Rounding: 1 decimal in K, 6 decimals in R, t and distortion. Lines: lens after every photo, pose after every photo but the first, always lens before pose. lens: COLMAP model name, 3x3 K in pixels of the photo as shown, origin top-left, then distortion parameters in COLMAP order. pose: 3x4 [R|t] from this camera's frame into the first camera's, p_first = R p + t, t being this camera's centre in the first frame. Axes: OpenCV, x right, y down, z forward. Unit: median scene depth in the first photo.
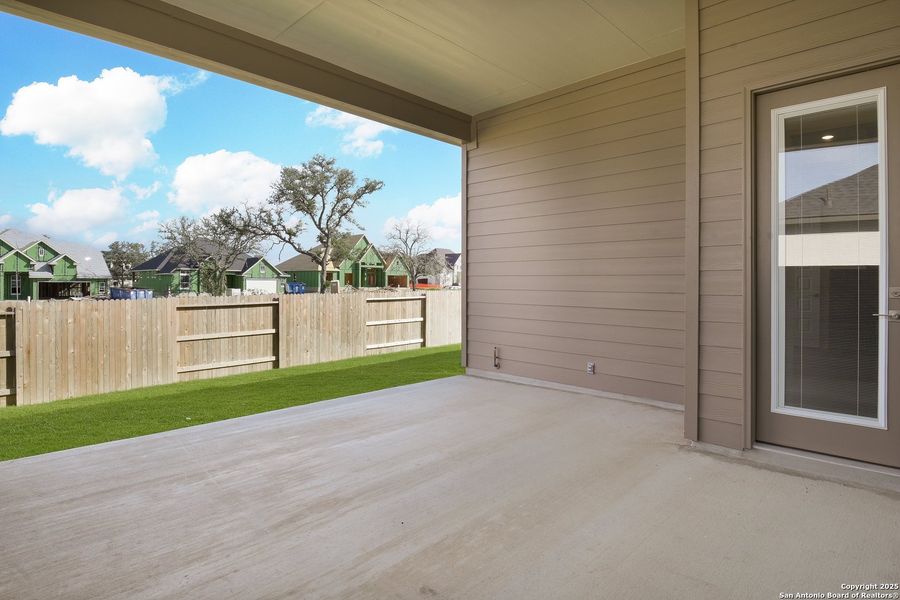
lens RADIAL K [[520.0, 0, 451.2], [0, 520.0, 286.5], [0, 0, 1]] dist [-0.029936, -0.000973]
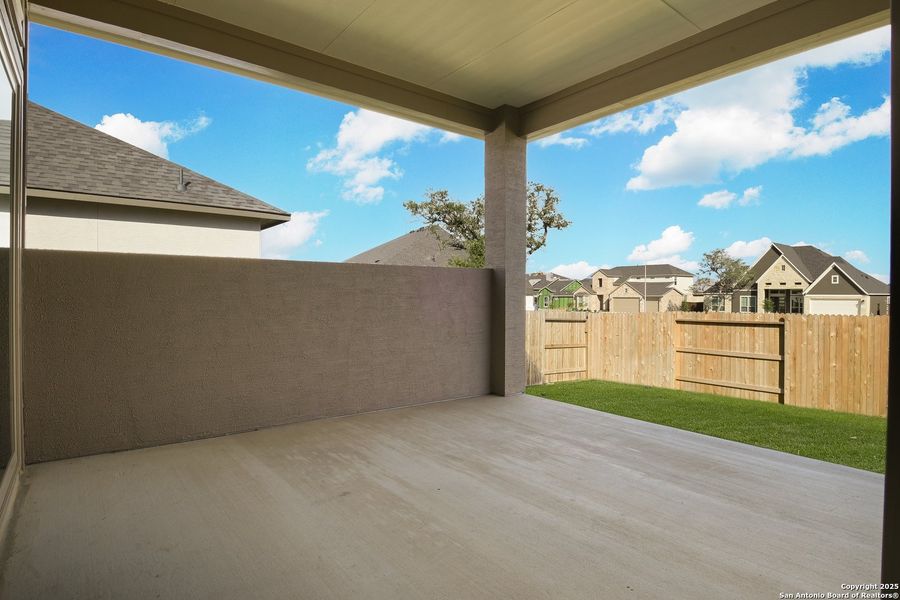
lens RADIAL K [[476.9, 0, 450.0], [0, 476.9, 300.0], [0, 0, 1]] dist [0.015238, -0.000943]
pose [[-0.171029, 0.009018, -0.985225, 0.759992], [-0.011346, 0.999874, 0.011122, -0.012749], [0.985201, 0.013081, -0.170905, 0.885828]]
